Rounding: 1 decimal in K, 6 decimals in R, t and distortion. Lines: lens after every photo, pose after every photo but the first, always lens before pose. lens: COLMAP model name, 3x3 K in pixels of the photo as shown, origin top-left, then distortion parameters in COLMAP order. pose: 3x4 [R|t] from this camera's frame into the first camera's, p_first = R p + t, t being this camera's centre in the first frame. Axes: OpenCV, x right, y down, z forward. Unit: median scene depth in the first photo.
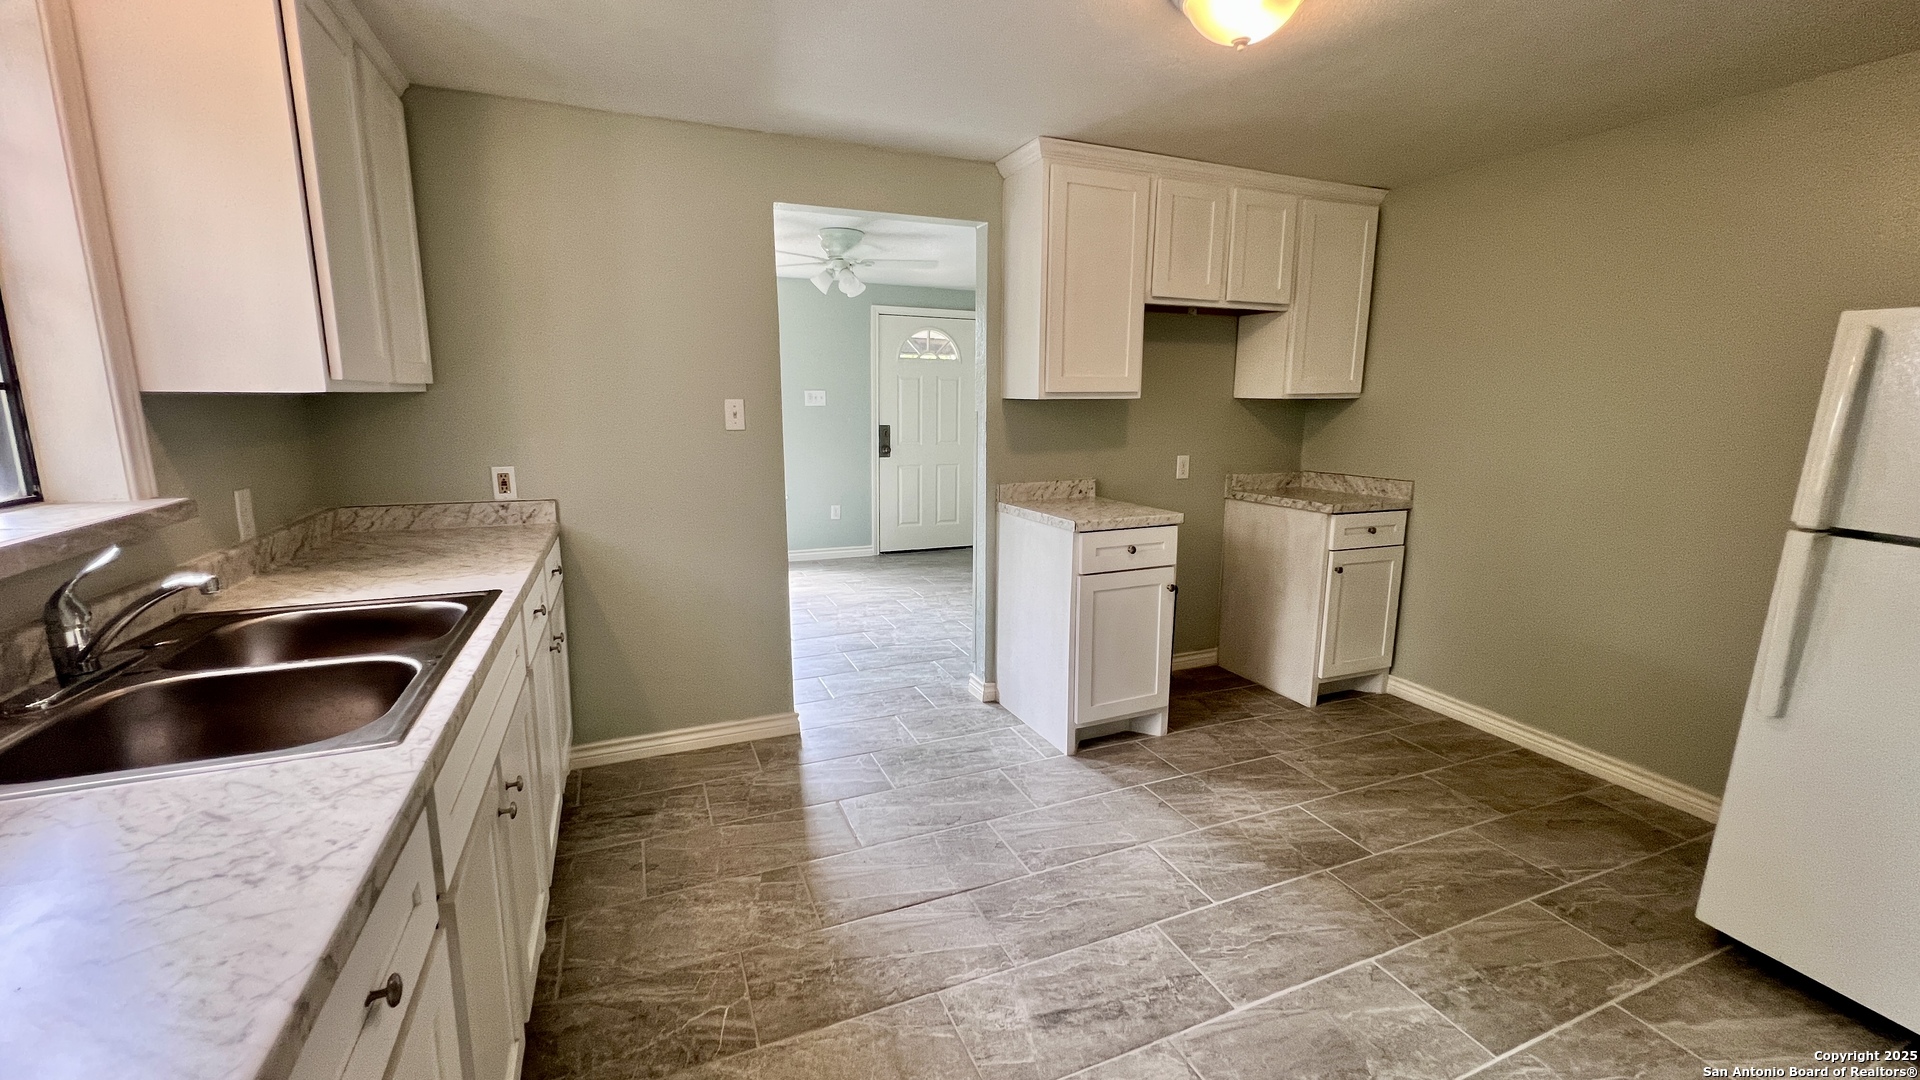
lens RADIAL K [[763.8, 0, 960.0], [0, 763.8, 540.0], [0, 0, 1]] dist [0.002637, 0.000277]
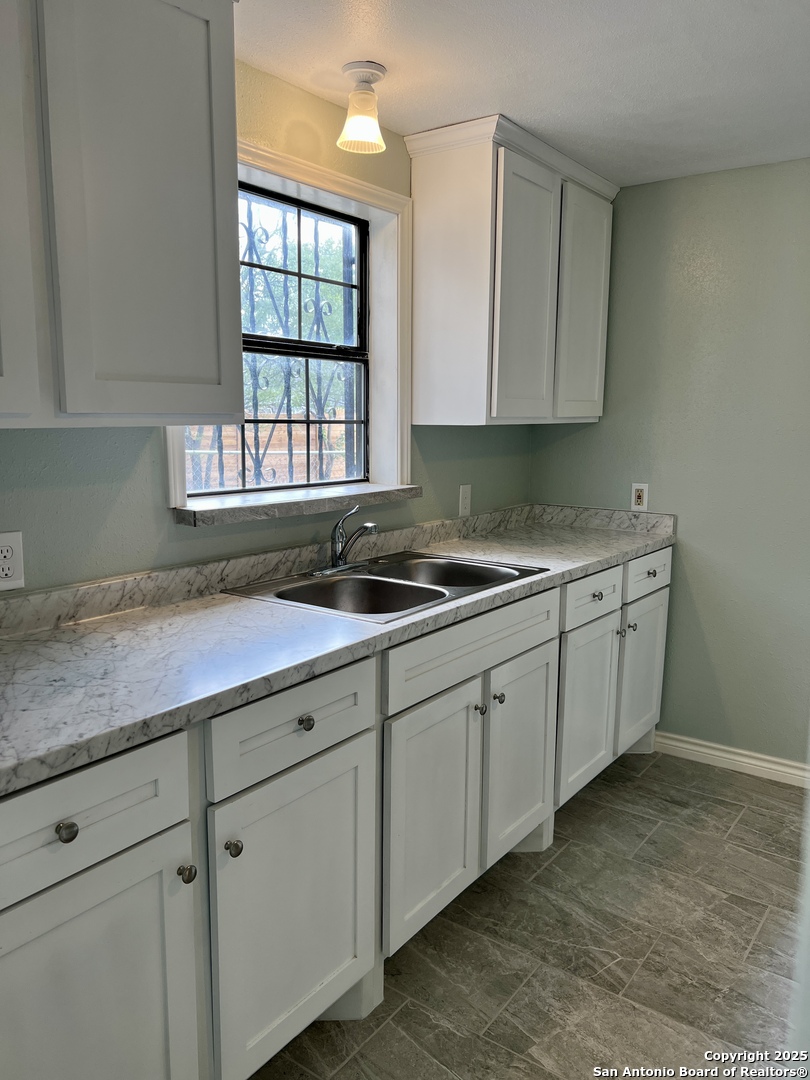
lens RADIAL K [[822.3, 0, 405.0], [0, 822.3, 540.0], [0, 0, 1]] dist [0.014634, -0.004462]
pose [[0.511413, 0.120946, -0.850781, 0.435626], [-0.158443, 0.986343, 0.044975, -0.008678], [0.844602, 0.111799, 0.523592, 0.008422]]
